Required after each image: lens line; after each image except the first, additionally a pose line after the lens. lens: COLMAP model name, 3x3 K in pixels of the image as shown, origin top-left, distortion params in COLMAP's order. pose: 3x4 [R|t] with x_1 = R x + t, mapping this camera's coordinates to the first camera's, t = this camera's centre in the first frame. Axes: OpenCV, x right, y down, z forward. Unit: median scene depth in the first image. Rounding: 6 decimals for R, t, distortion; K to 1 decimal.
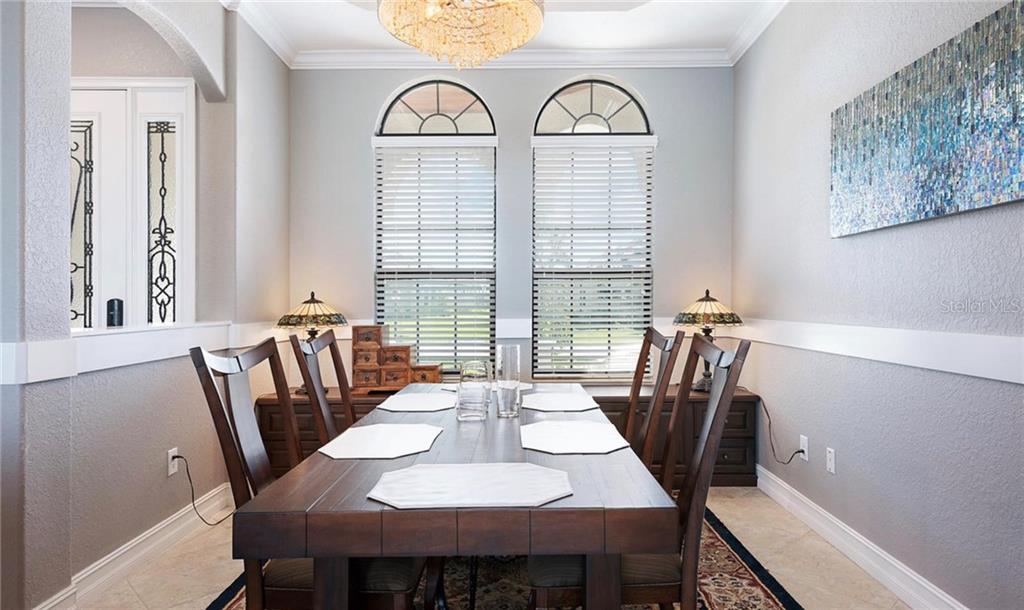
lens RADIAL K [[448.2, 0, 512.0], [0, 448.2, 305.0], [0, 0, 1]] dist [0.001351, 0.000067]
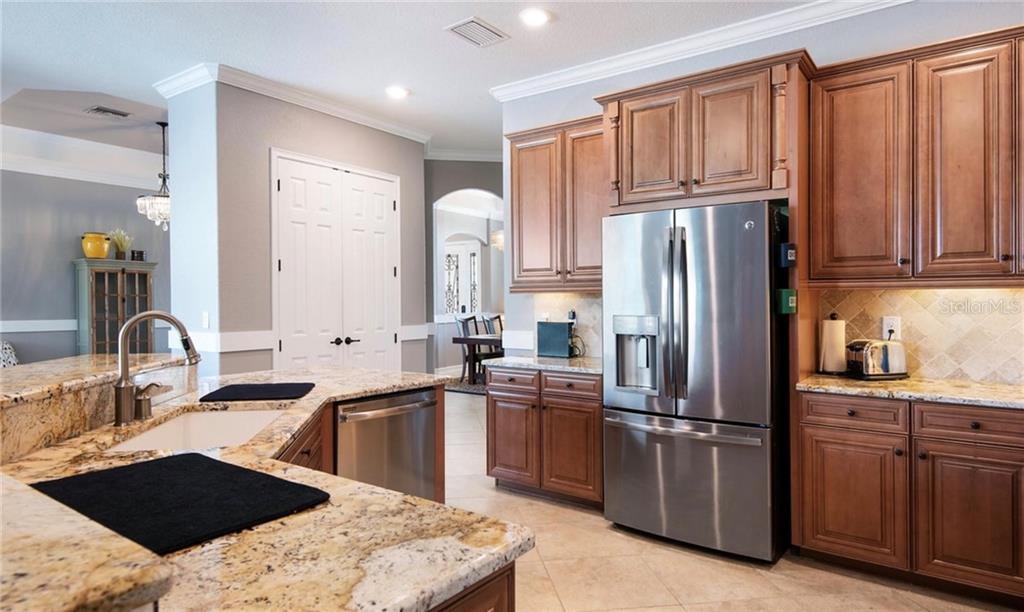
lens RADIAL K [[607.9, 0, 534.1], [0, 607.9, 307.8], [0, 0, 1]] dist [0.009356, 0.001634]
pose [[0.812861, 0.003611, -0.582446, 2.253438], [0.006273, 0.999869, 0.014954, -0.060684], [0.582424, -0.015809, 0.812732, -2.455932]]
